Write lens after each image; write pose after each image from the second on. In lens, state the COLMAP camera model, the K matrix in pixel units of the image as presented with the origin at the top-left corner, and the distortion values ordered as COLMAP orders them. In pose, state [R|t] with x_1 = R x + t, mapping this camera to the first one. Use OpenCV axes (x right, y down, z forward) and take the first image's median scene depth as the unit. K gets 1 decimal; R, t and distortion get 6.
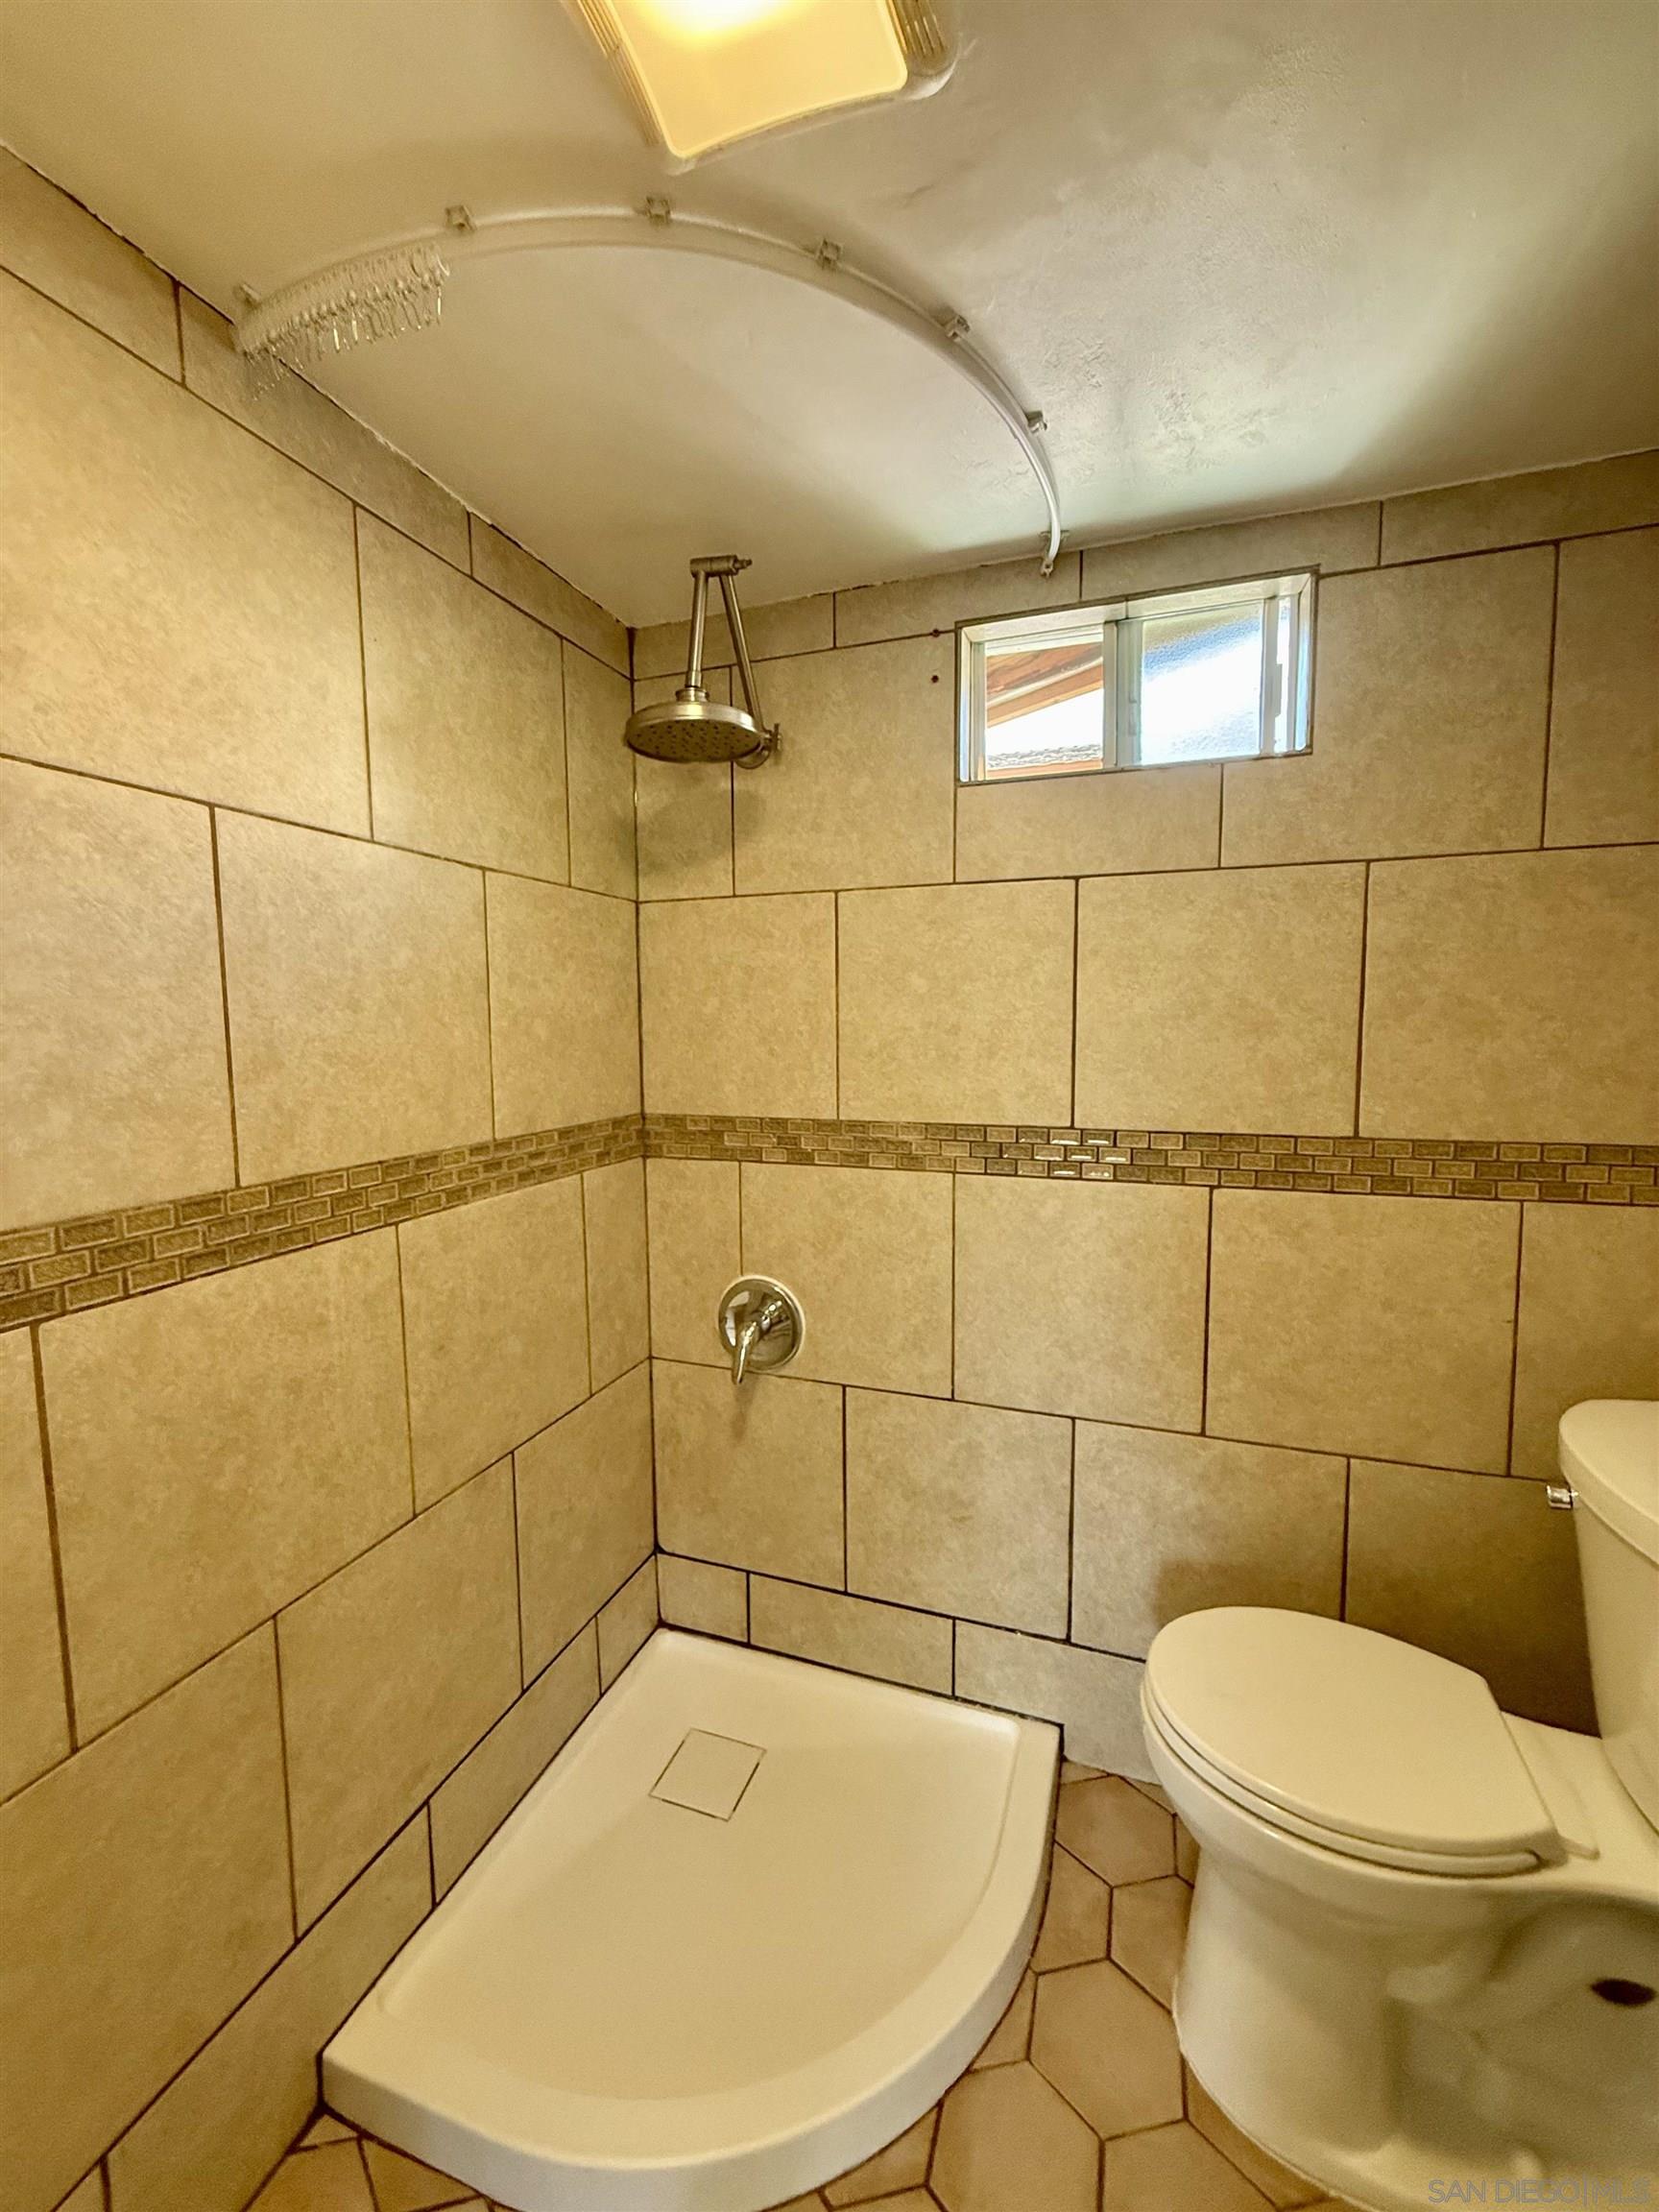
lens RADIAL K [[881.1, 0, 832.7], [0, 881.1, 1092.4], [0, 0, 1]] dist [-0.004063, 0.000357]
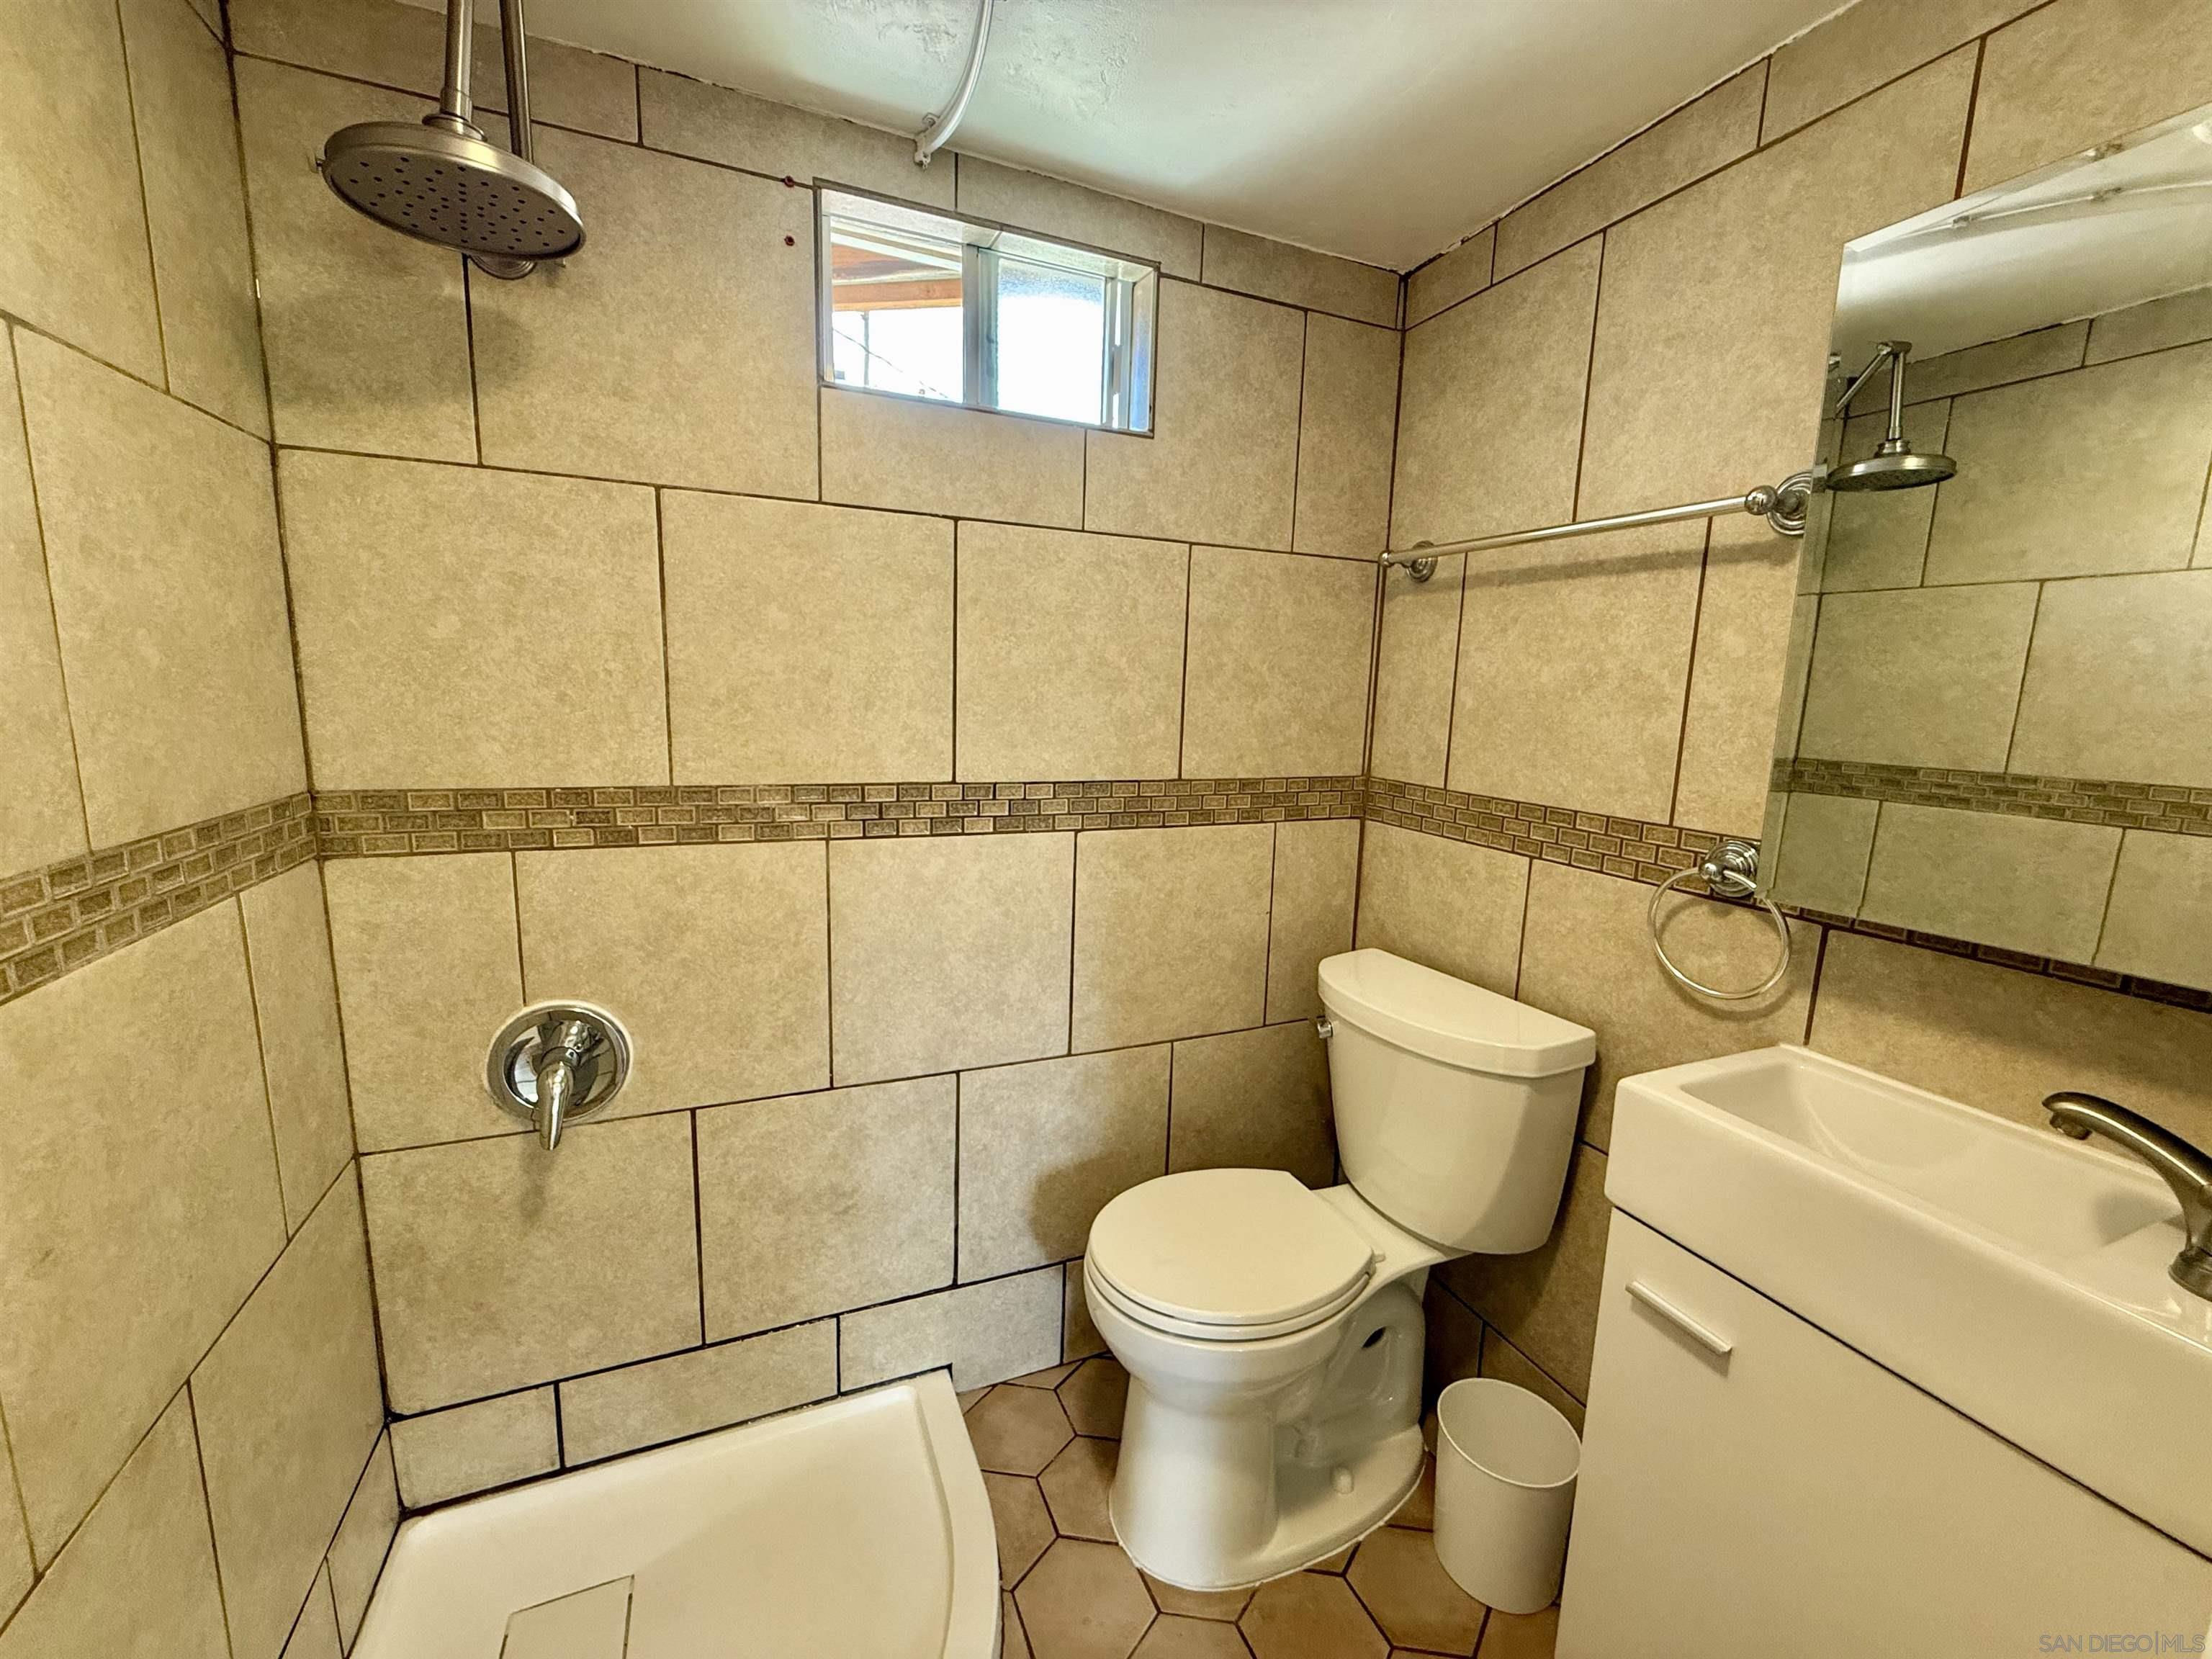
lens RADIAL K [[881.1, 0, 1099.0], [0, 881.1, 824.4], [0, 0, 1]] dist [-0.004063, 0.000357]
pose [[0.735603, -0.076898, 0.673034, -0.272319], [0.015765, 0.995210, 0.096478, -0.005016], [-0.677229, -0.060359, 0.733292, 0.179707]]
